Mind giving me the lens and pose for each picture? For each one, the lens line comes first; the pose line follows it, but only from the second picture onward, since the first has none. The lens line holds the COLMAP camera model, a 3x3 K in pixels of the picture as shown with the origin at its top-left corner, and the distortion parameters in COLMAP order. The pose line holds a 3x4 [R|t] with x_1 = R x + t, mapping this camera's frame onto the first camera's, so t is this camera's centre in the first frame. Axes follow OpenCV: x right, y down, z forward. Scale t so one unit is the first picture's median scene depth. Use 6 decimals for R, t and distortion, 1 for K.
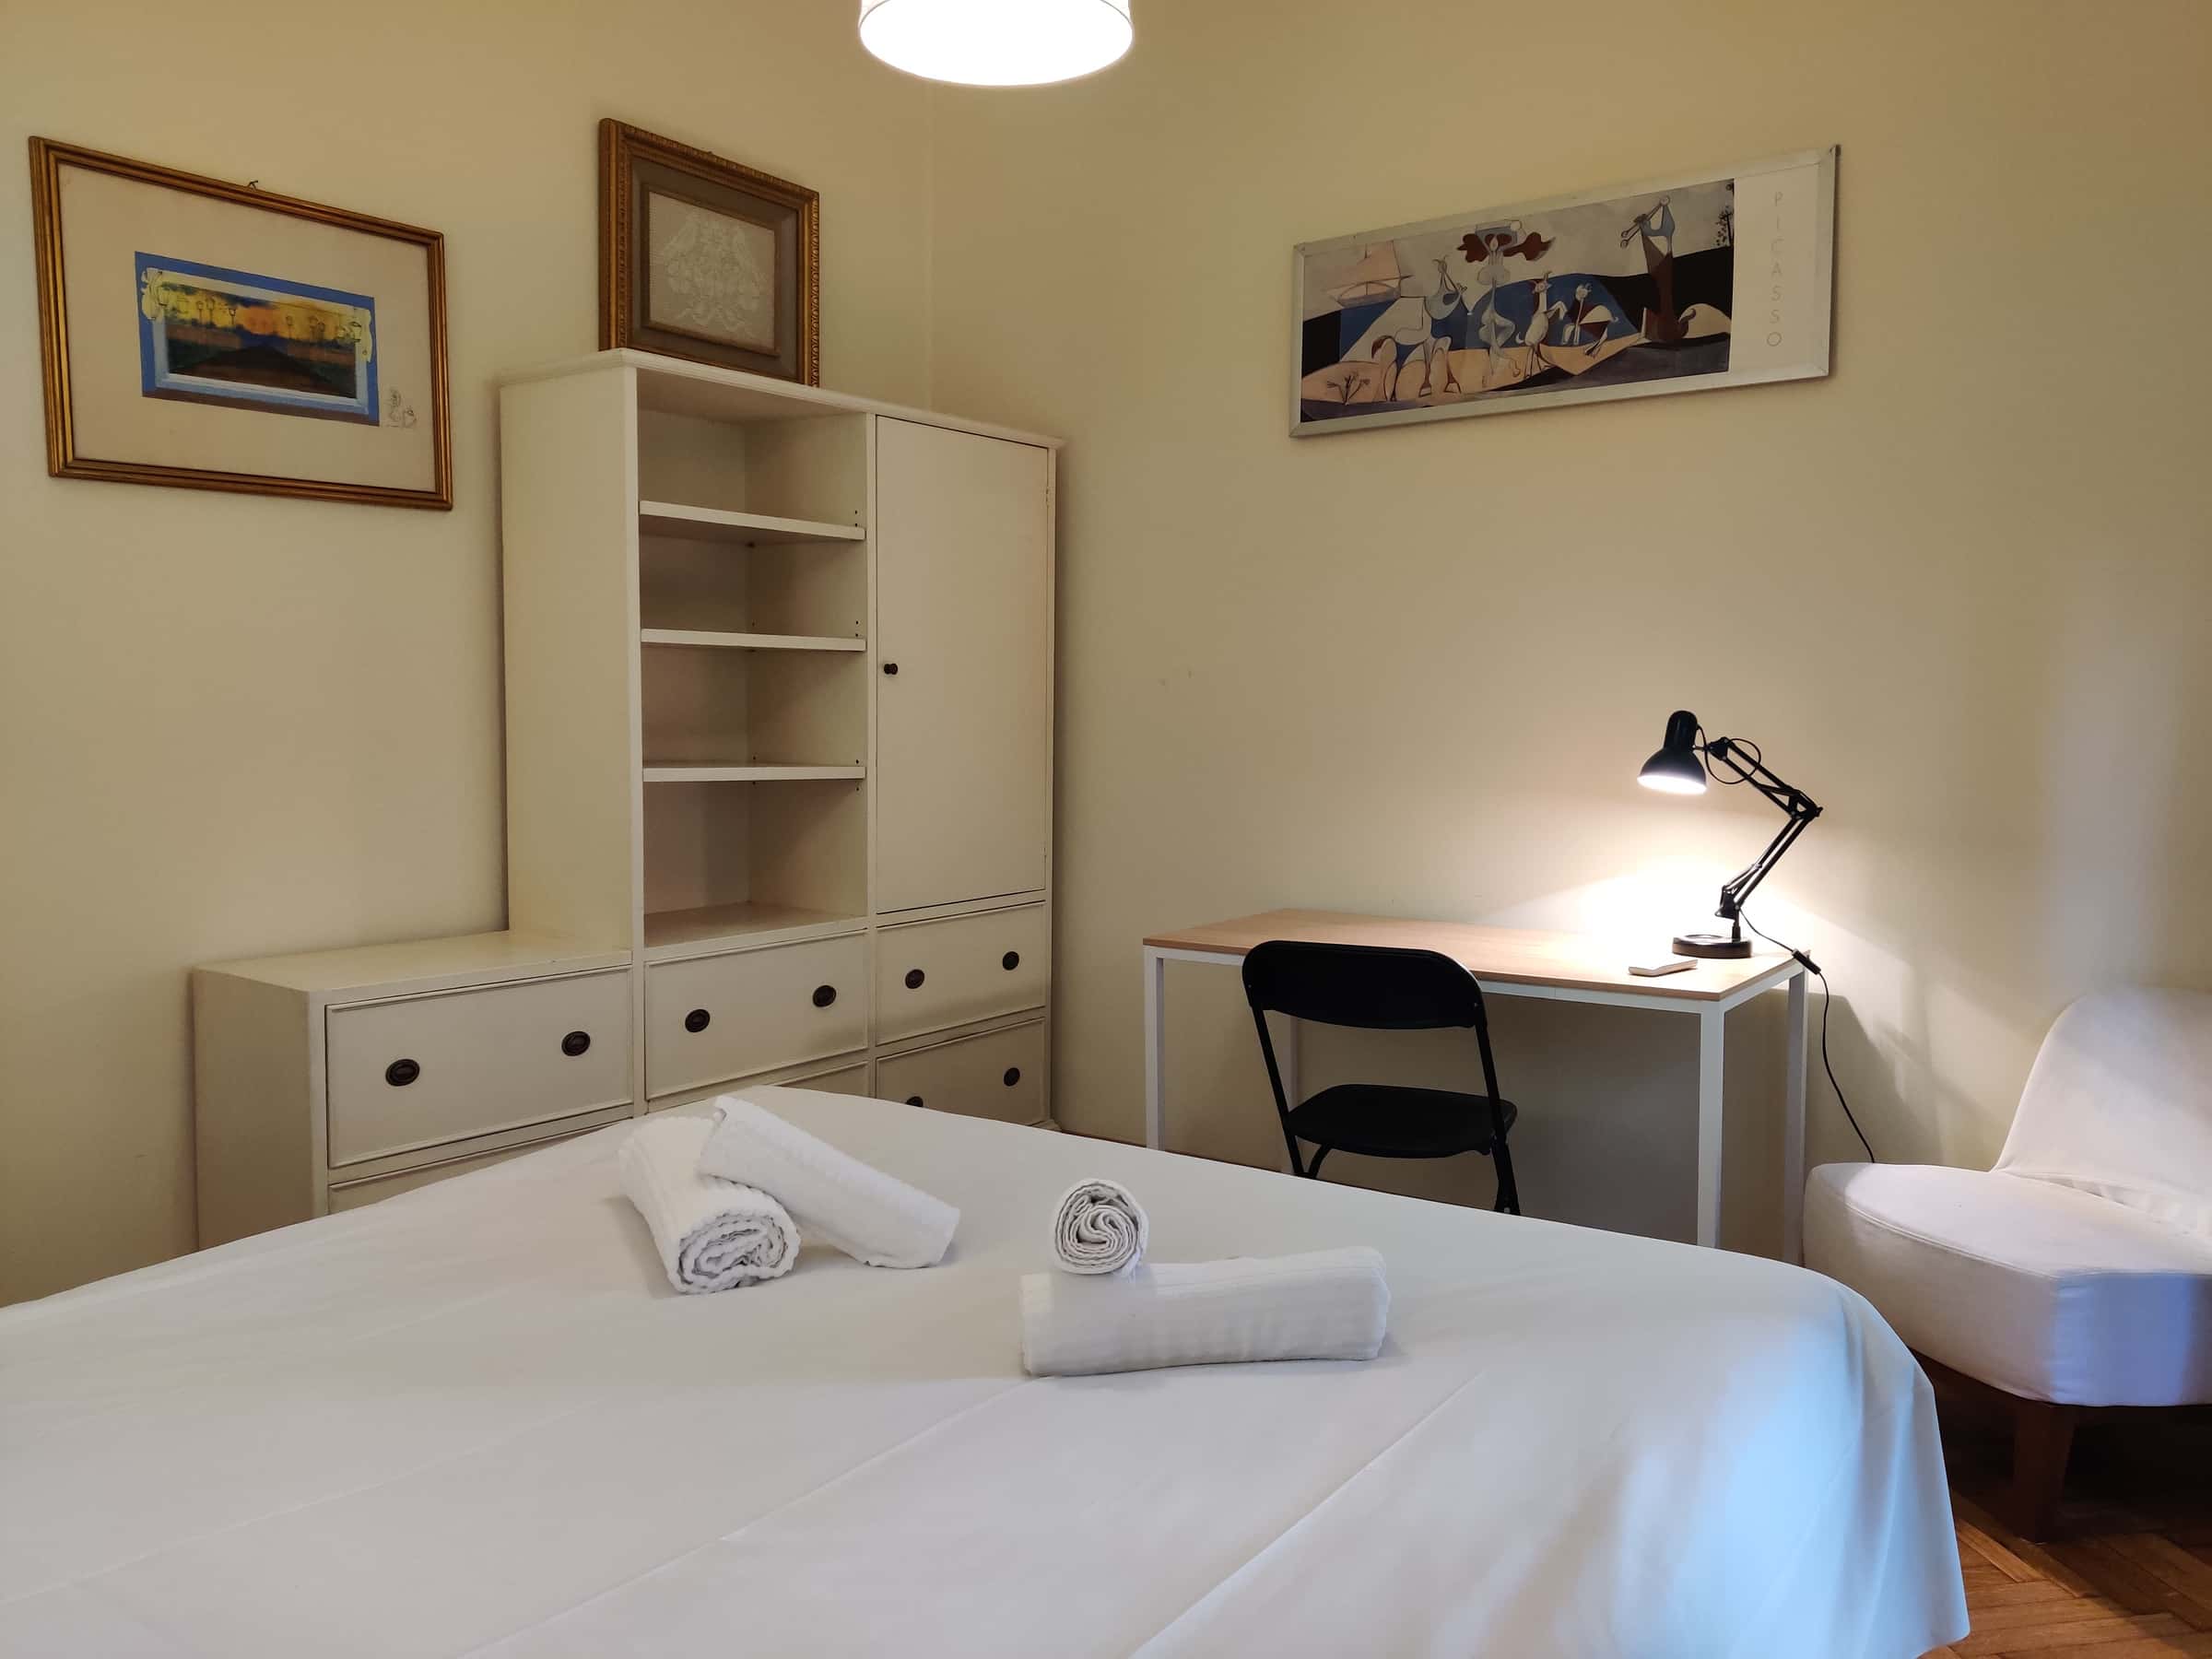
lens RADIAL K [[1660.6, 0, 1104.9], [0, 1660.6, 825.1], [0, 0, 1]] dist [0.013096, -0.020658]
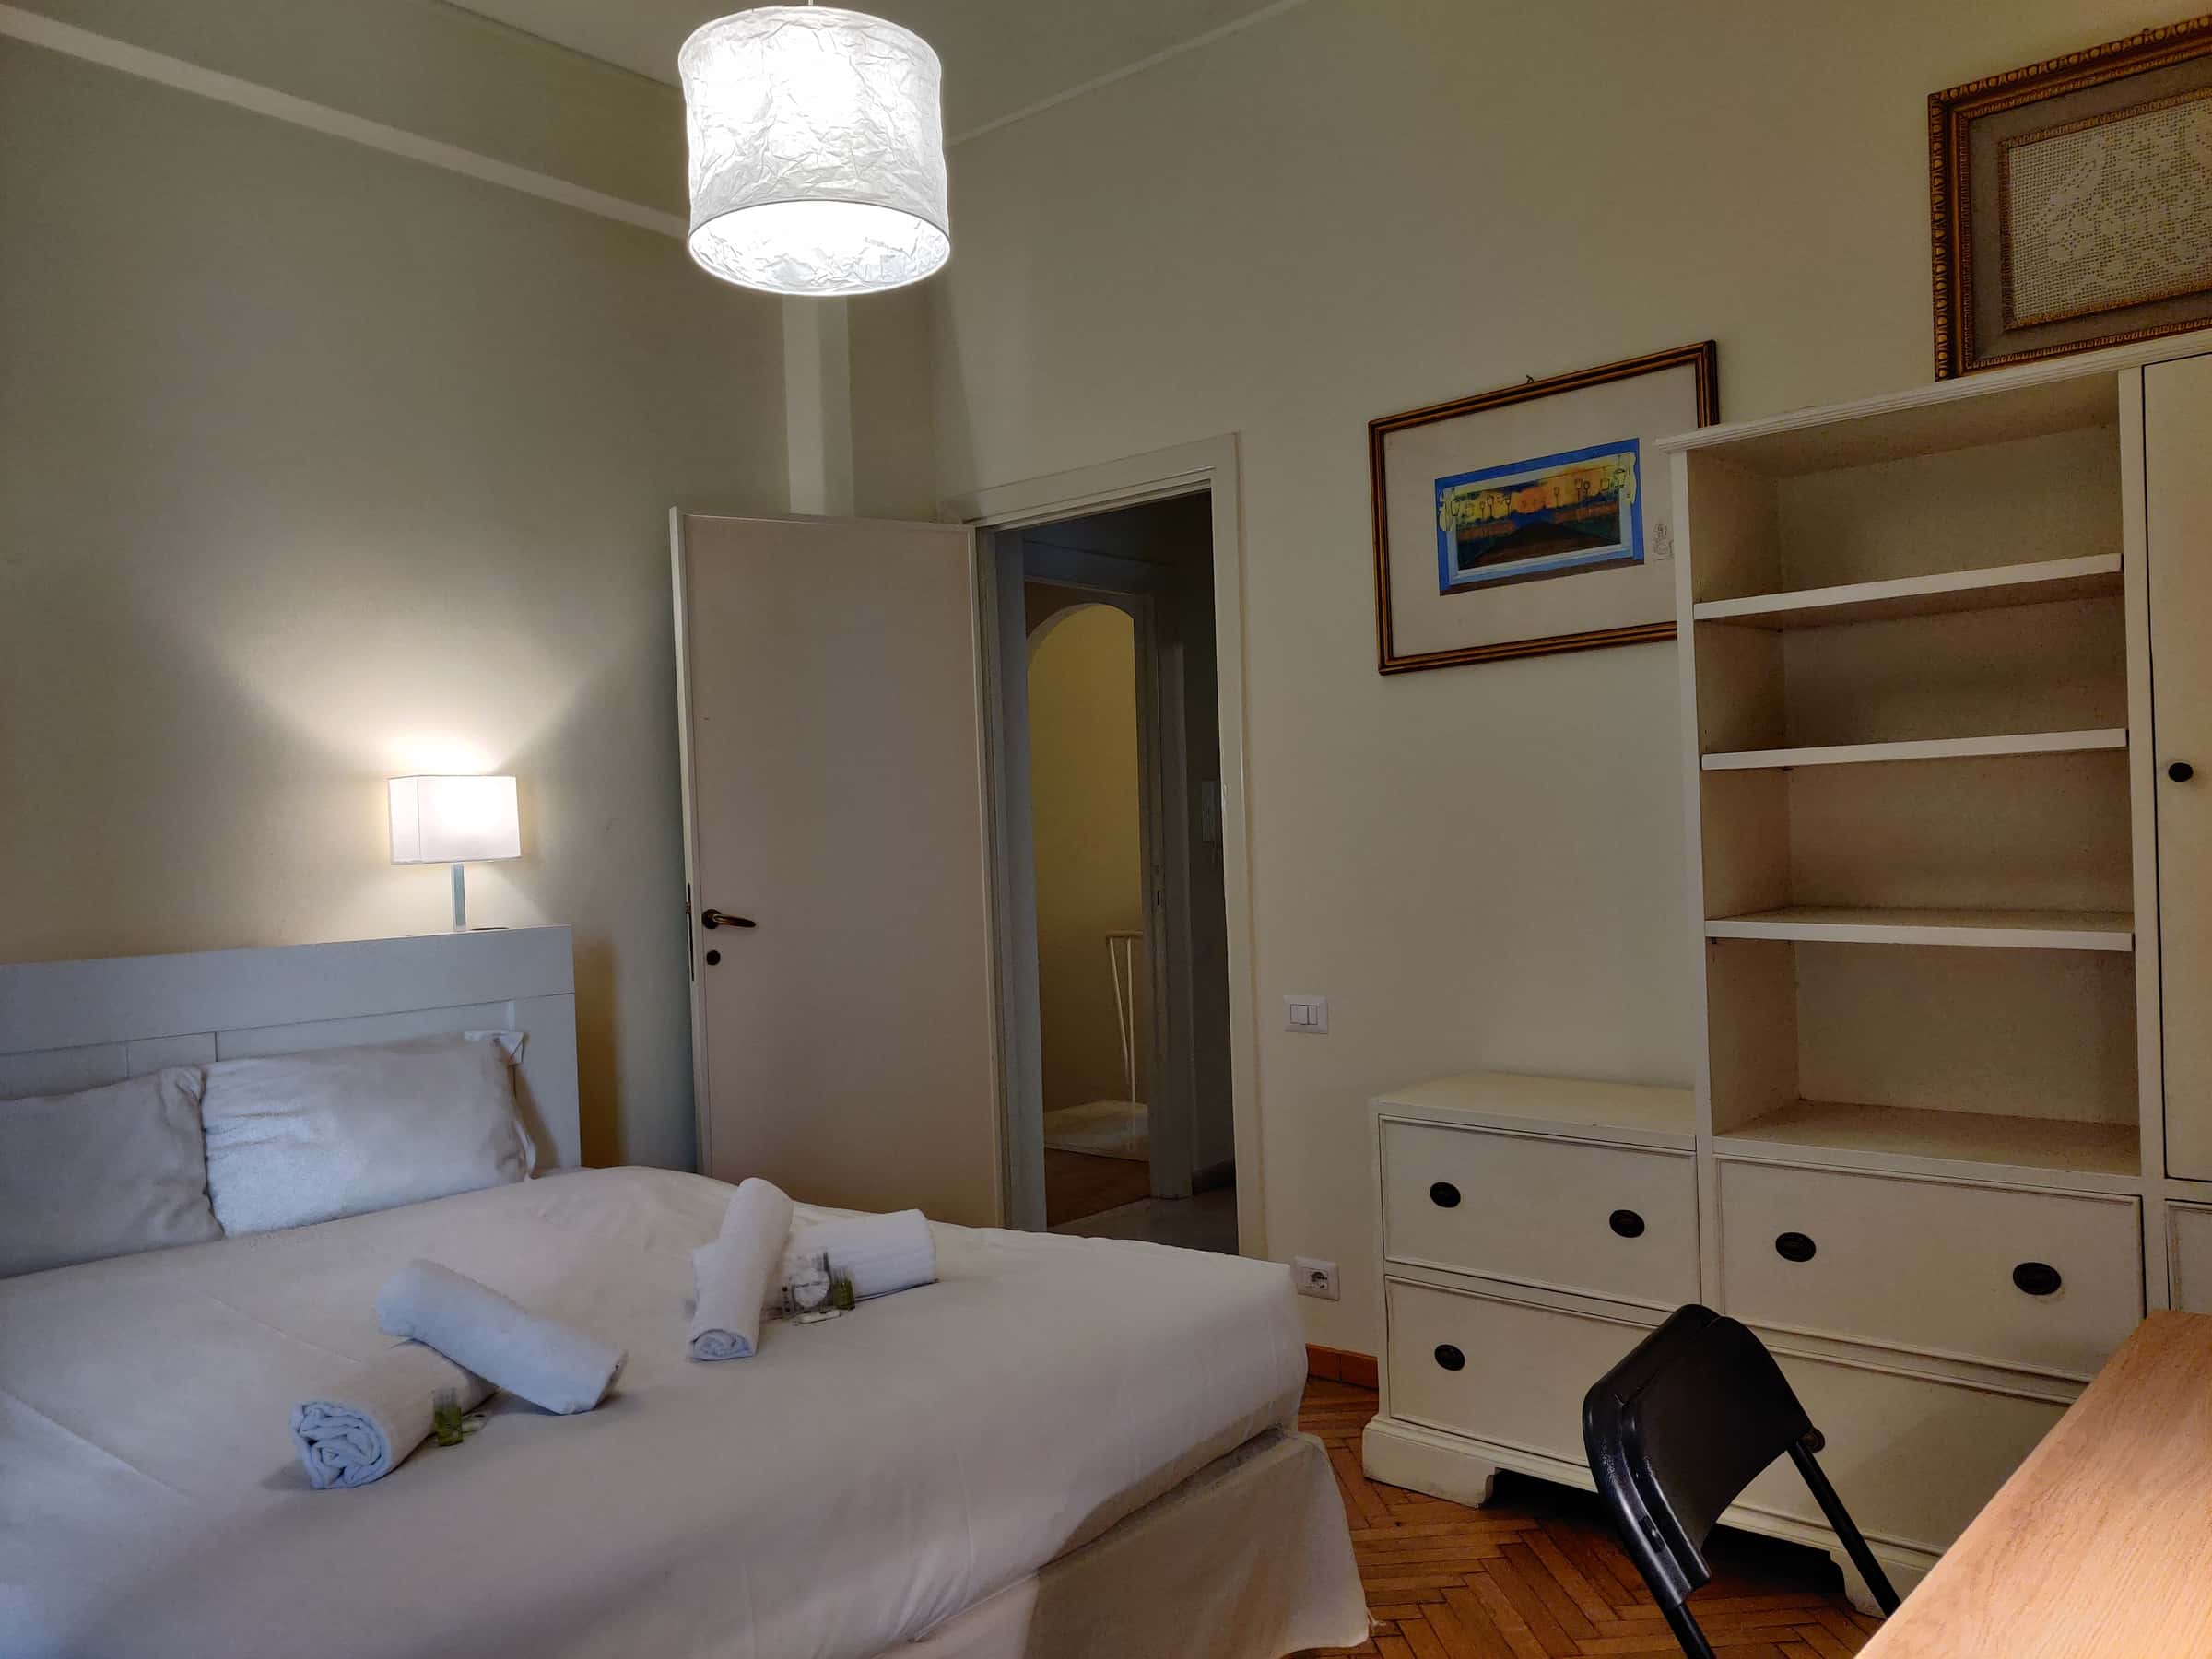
lens RADIAL K [[1660.6, 0, 1113.5], [0, 1660.6, 852.0], [0, 0, 1]] dist [0.013096, -0.020658]
pose [[-0.074183, 0.003878, -0.997237, 0.603850], [-0.042465, 0.999073, 0.007044, -0.064392], [0.996340, 0.042870, -0.073949, 0.799908]]
